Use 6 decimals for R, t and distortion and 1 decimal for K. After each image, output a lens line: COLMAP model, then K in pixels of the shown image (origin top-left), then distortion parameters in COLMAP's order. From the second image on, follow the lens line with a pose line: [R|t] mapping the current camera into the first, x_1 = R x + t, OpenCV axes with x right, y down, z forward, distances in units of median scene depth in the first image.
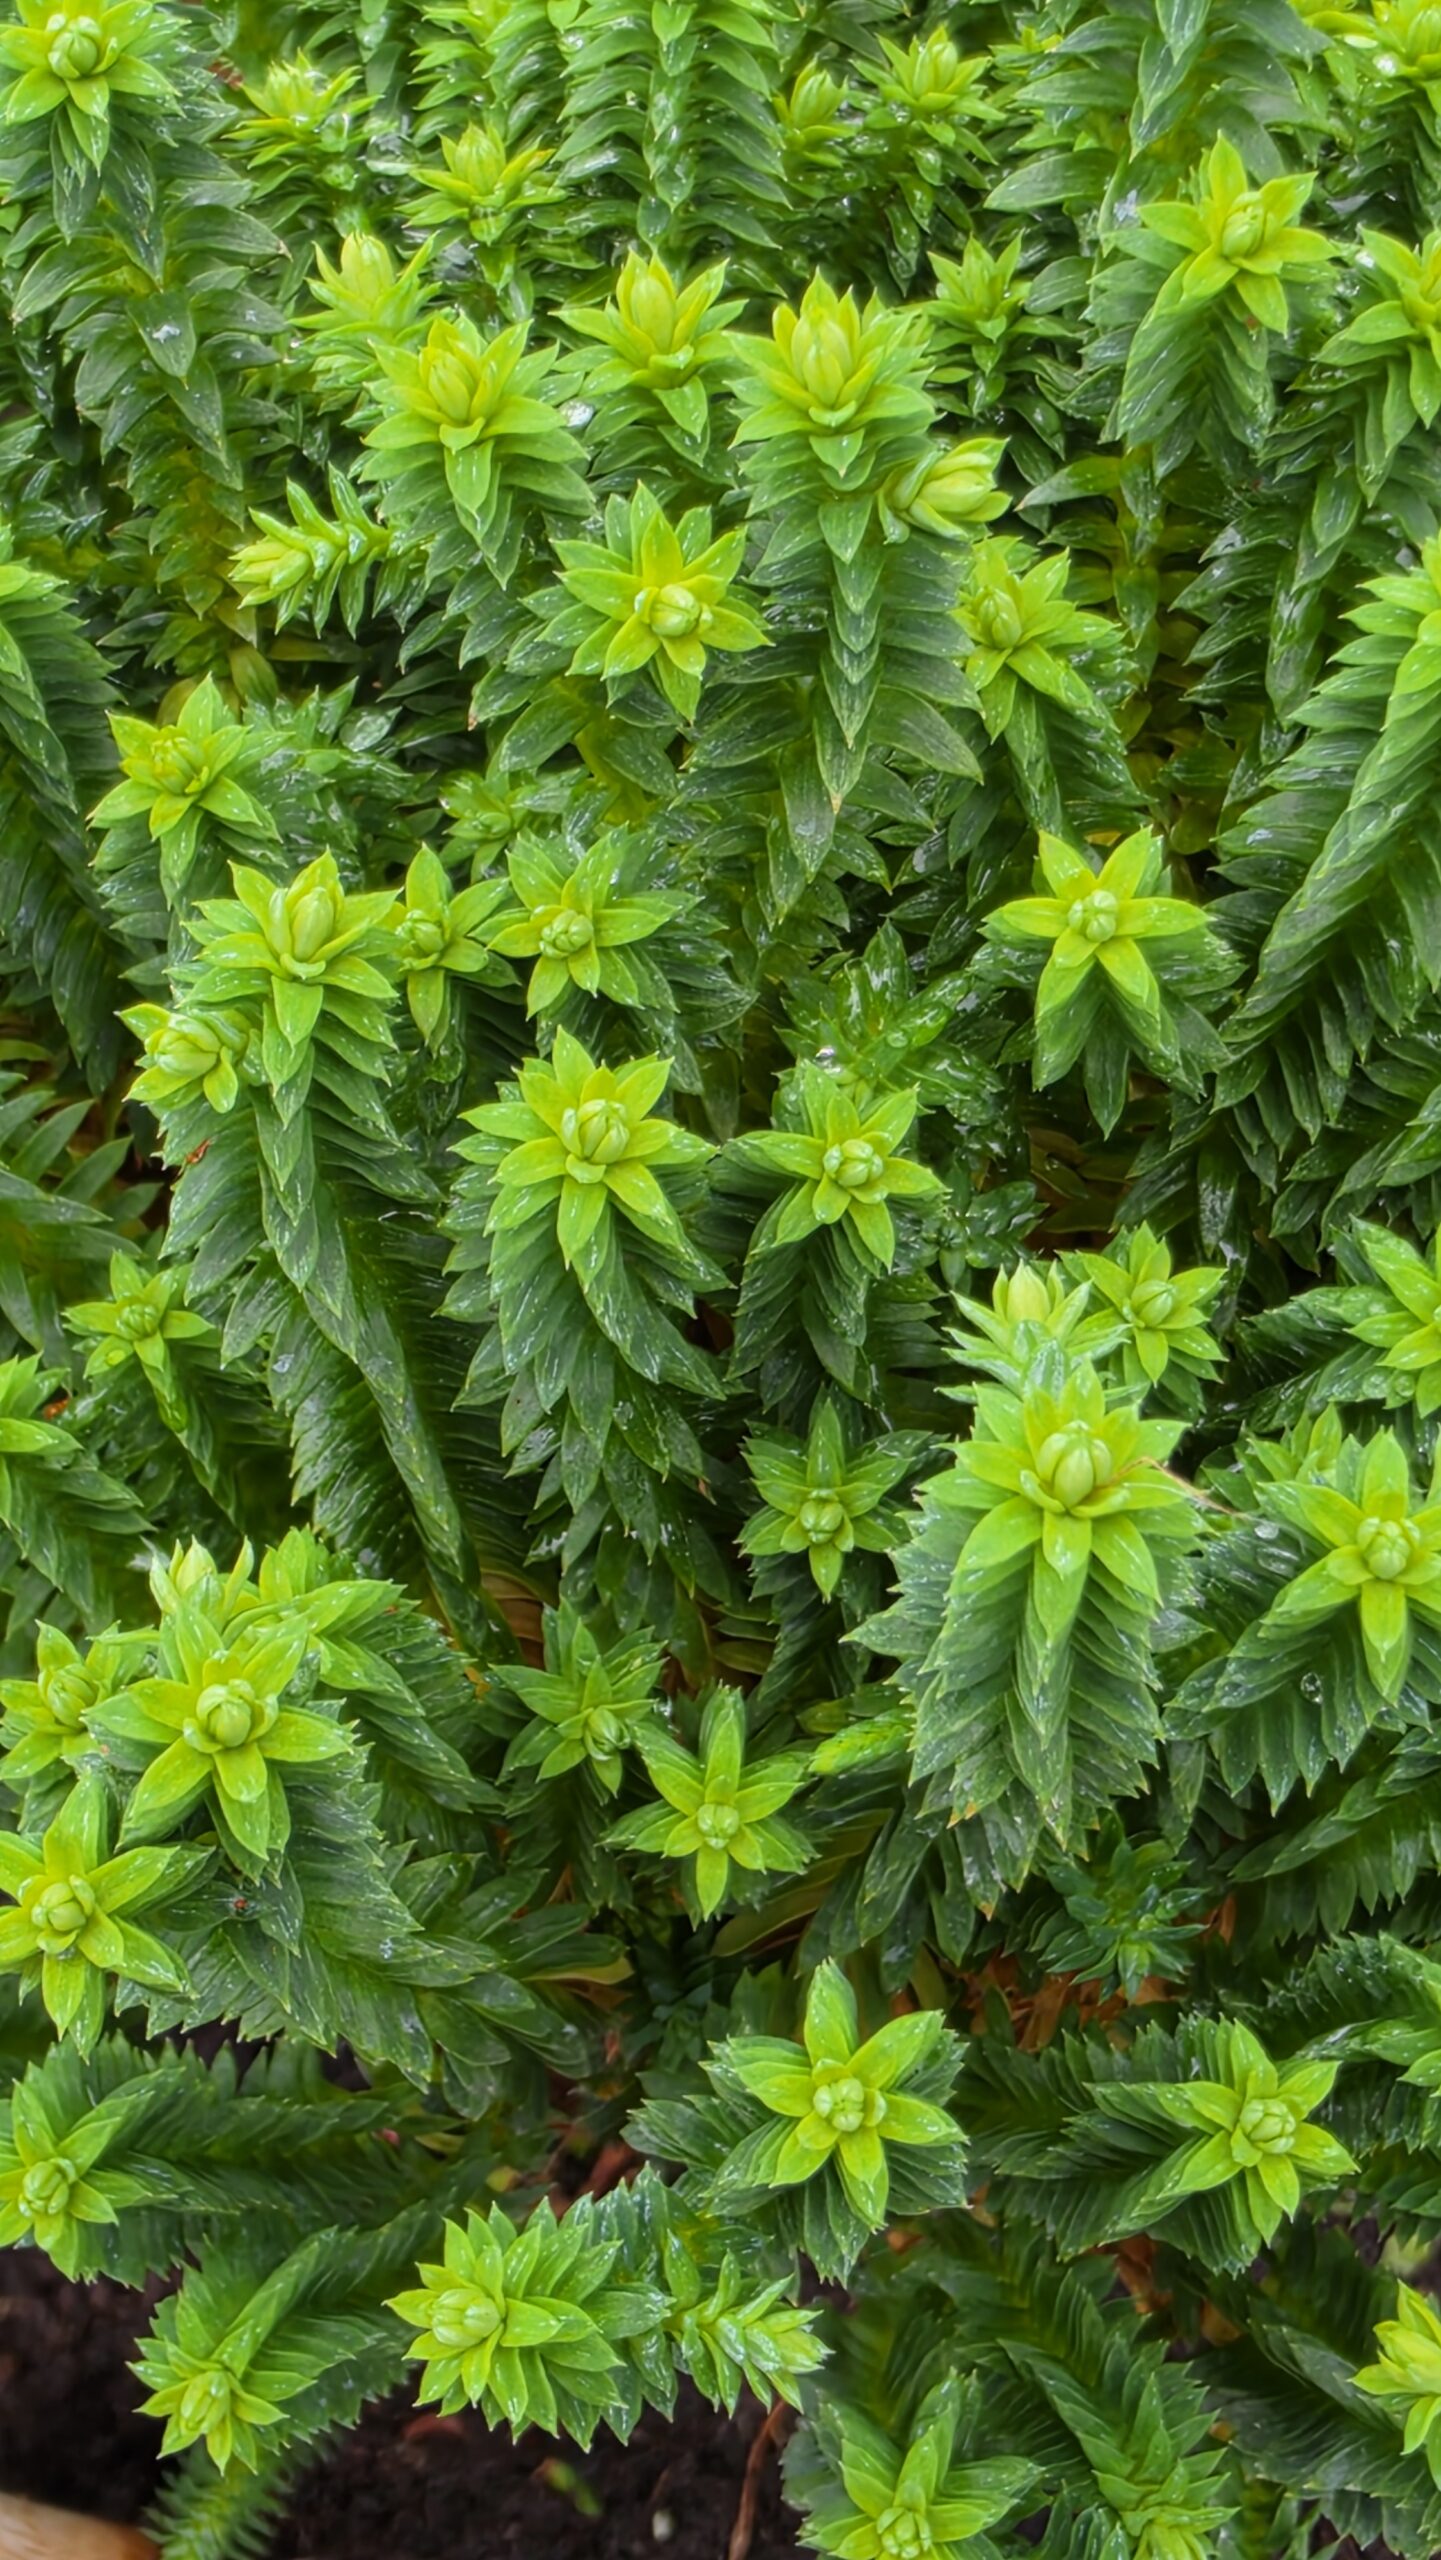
lens RADIAL K [[3405.9, 0, 724.1], [0, 3405.9, 1279.6], [0, 0, 1]] dist [-0.051356, 0.000000]
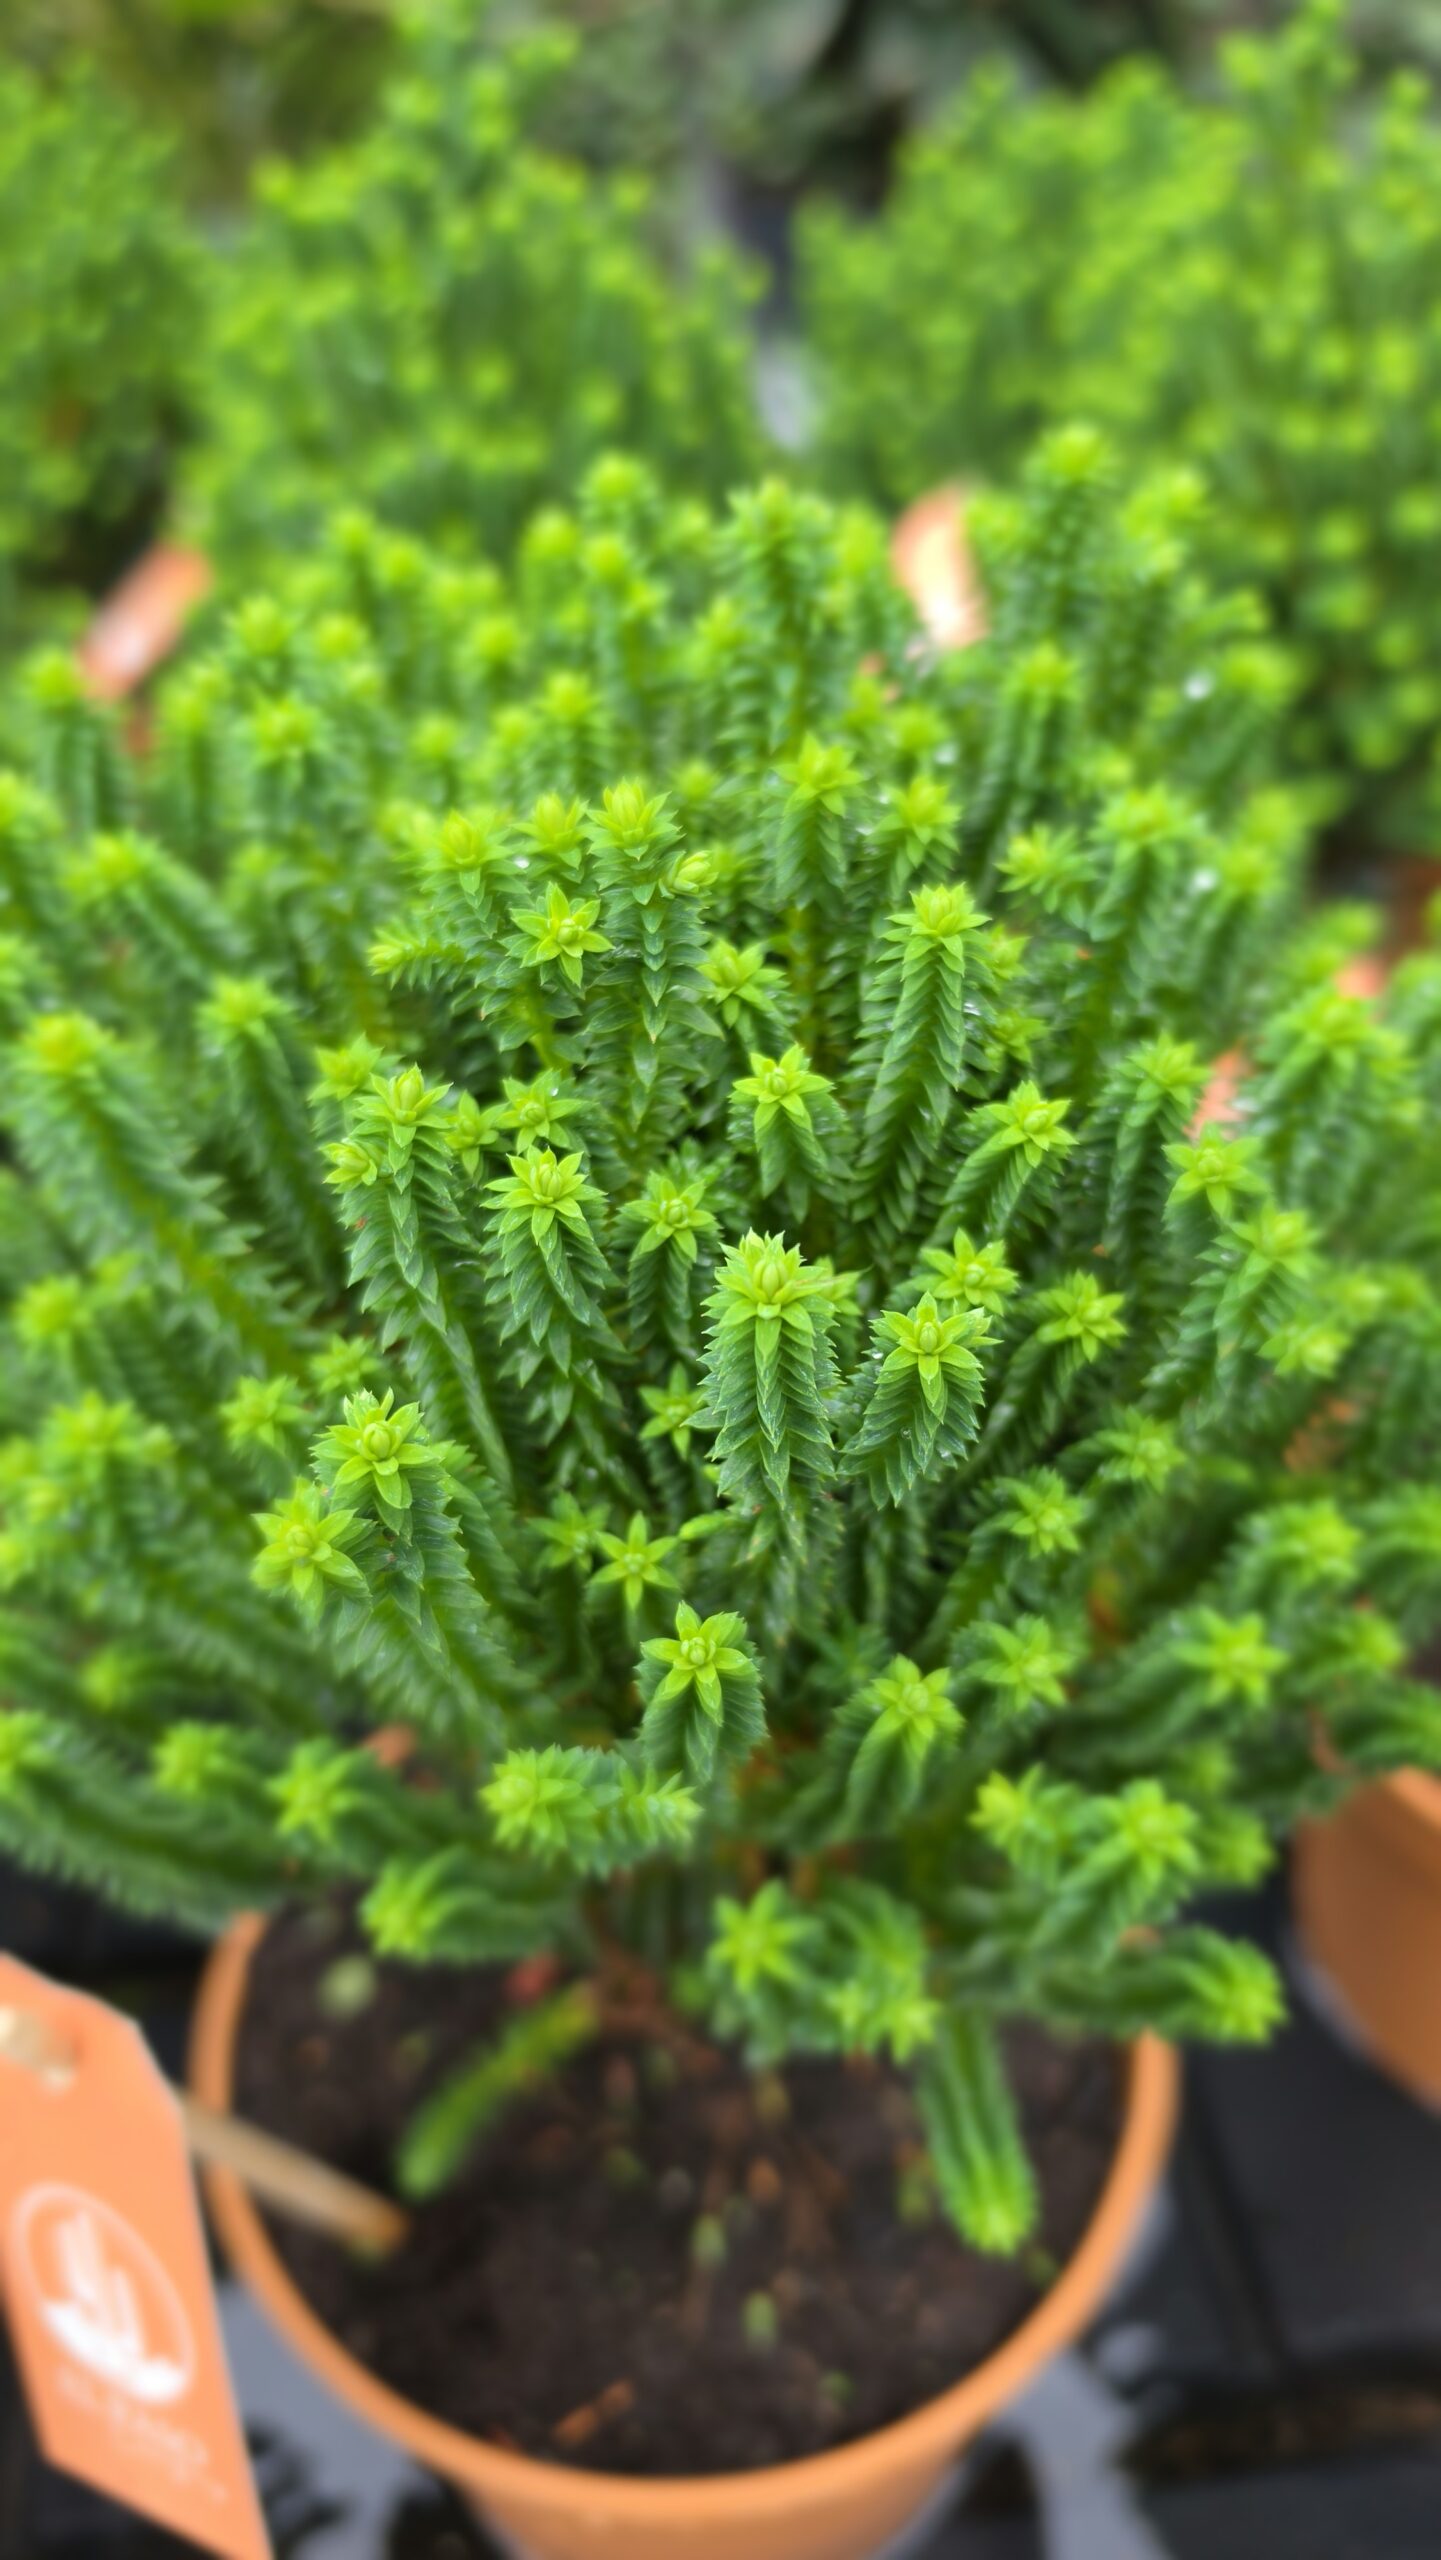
lens RADIAL K [[1704.6, 0, 714.2], [0, 1704.6, 1281.2], [0, 0, 1]] dist [0.012528, -0.029601]
pose [[0.997433, -0.063088, 0.033882, 0.024547], [0.067287, 0.987585, -0.141946, 0.160858], [-0.024506, 0.143862, 0.989294, -0.042168]]
